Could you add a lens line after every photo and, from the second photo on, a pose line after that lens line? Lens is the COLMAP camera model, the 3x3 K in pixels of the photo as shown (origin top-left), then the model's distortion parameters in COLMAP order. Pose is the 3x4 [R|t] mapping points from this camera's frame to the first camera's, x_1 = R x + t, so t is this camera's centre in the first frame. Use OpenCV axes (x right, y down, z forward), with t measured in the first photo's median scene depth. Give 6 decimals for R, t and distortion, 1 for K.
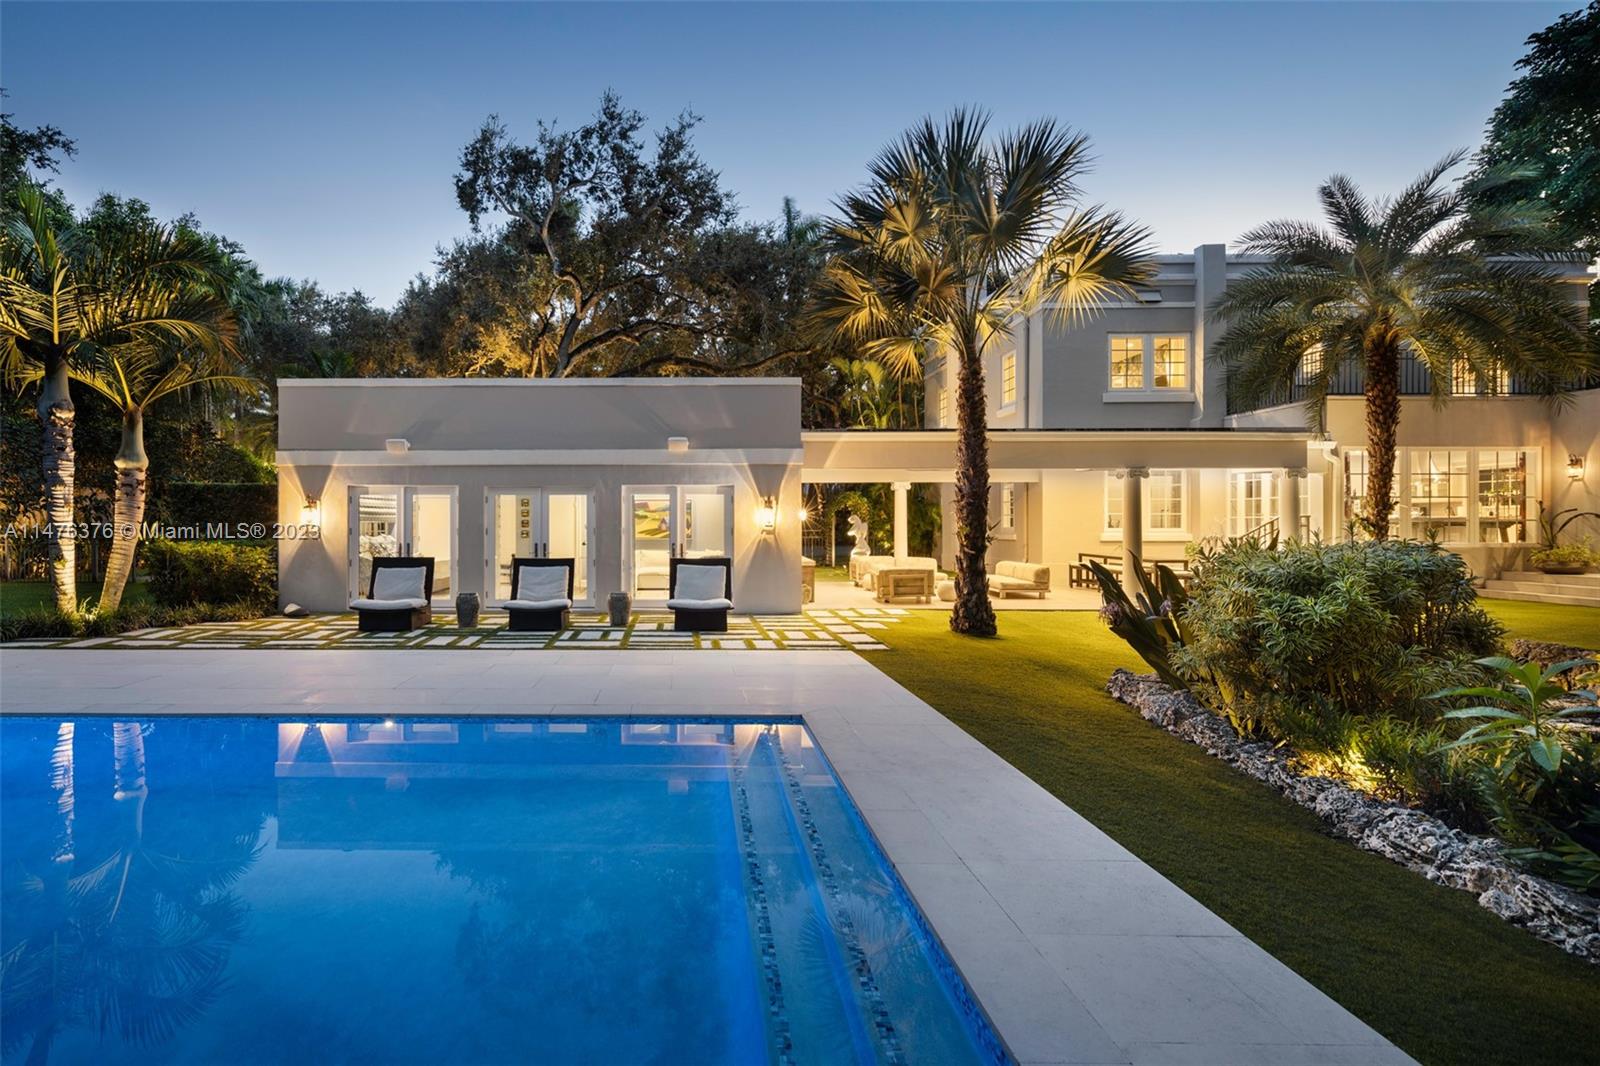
lens RADIAL K [[779.1, 0, 800.0], [0, 779.1, 533.0], [0, 0, 1]] dist [-0.000969, -0.000156]
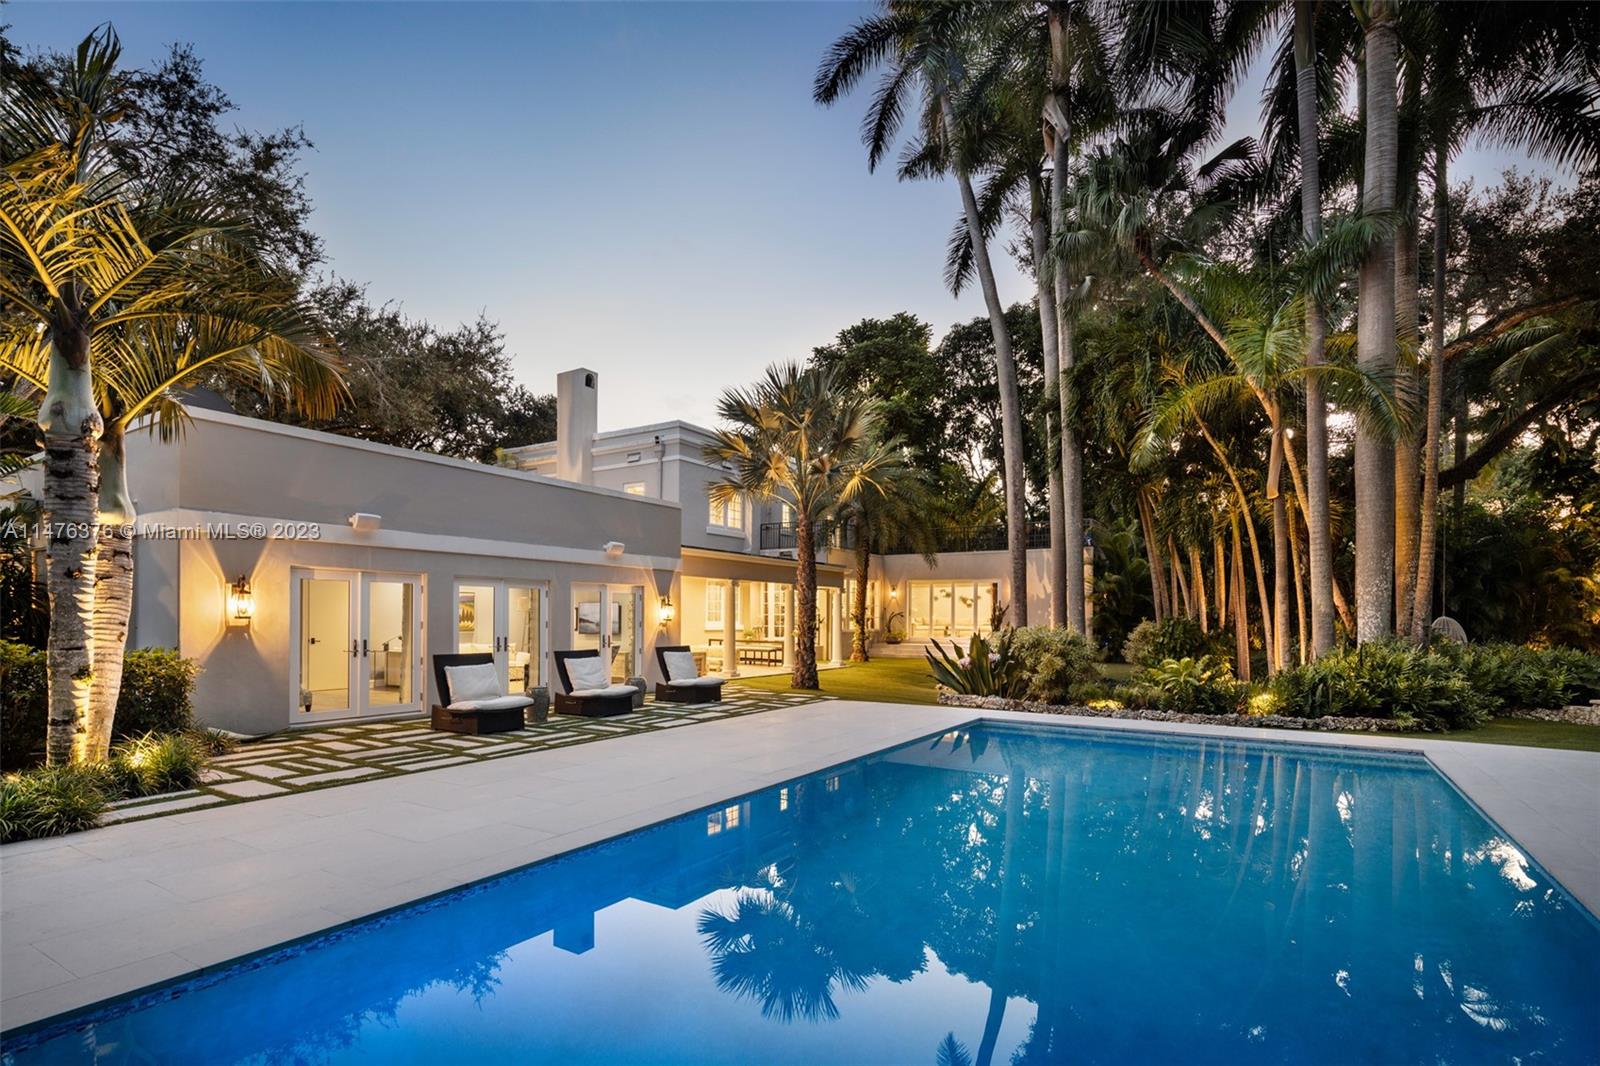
lens RADIAL K [[774.0, 0, 795.0], [0, 774.0, 617.1], [0, 0, 1]] dist [-0.003614, -0.000250]
pose [[0.522363, 0.006062, 0.852702, -0.970272], [0.002463, 0.999960, -0.008618, -0.002135], [-0.852720, 0.006602, 0.522327, 0.173064]]
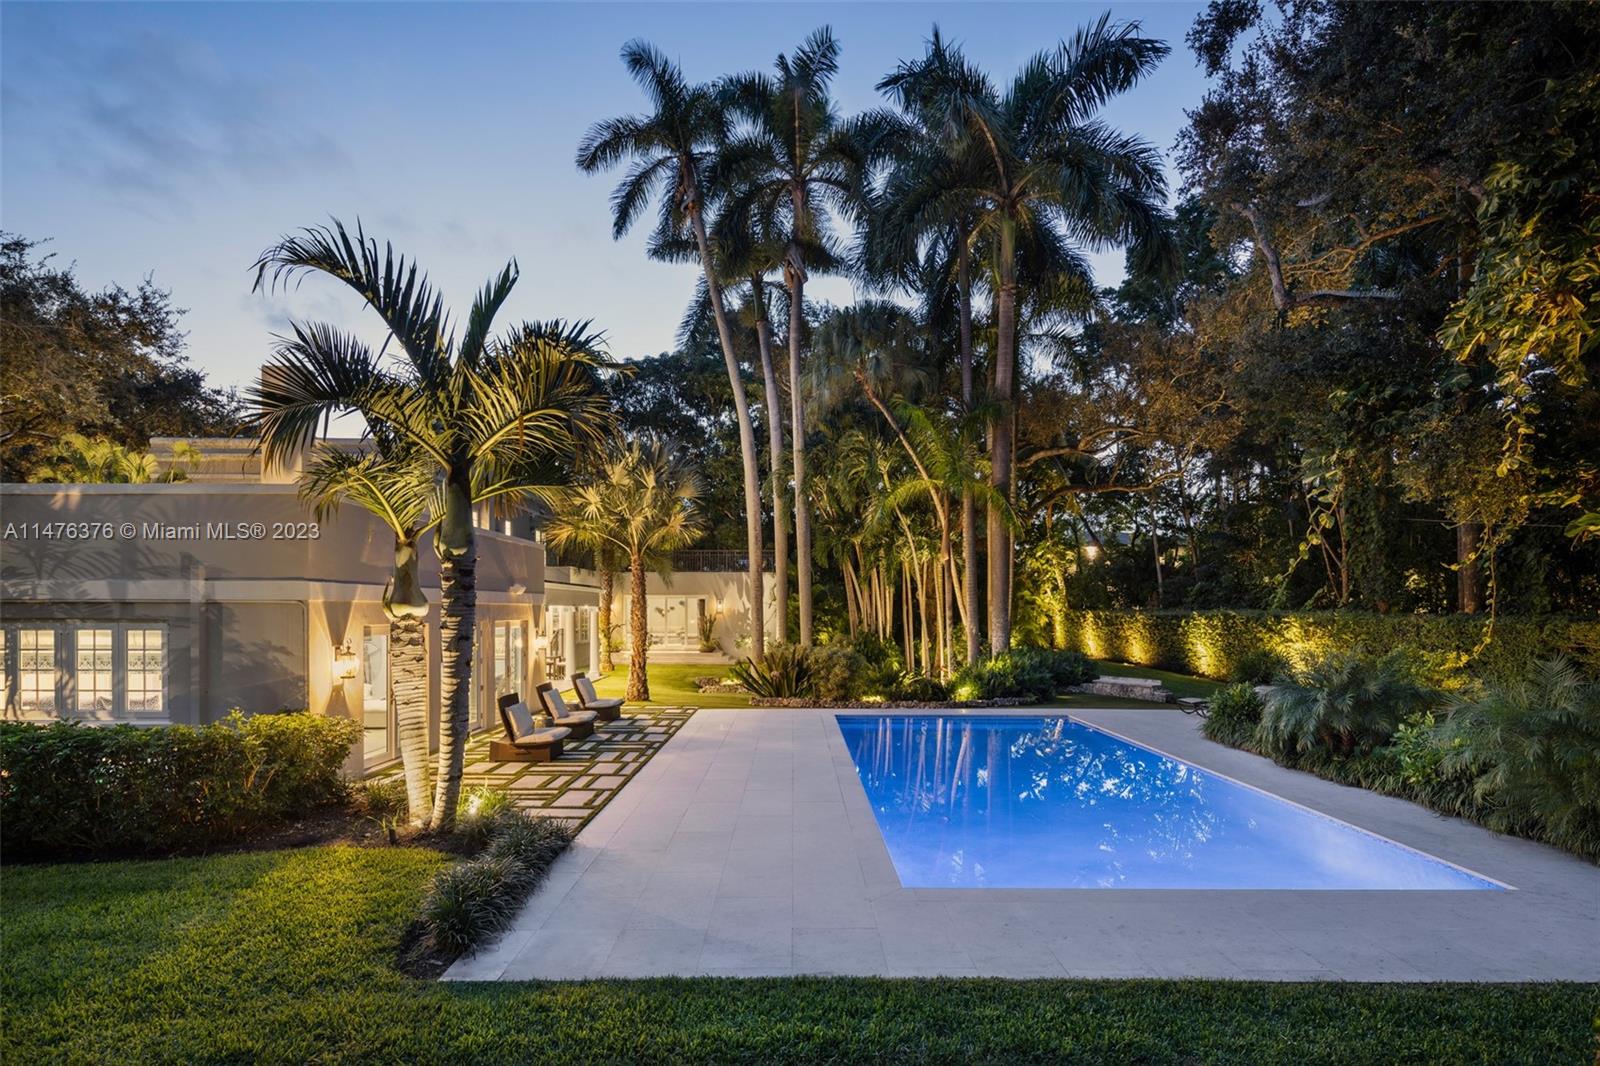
lens RADIAL K [[774.0, 0, 795.0], [0, 774.0, 617.1], [0, 0, 1]] dist [-0.003614, -0.000250]
pose [[-0.017740, -0.010427, 0.999788, -1.427210], [0.008898, 0.999904, 0.010586, -0.076287], [-0.999803, 0.009084, -0.017645, 0.546983]]
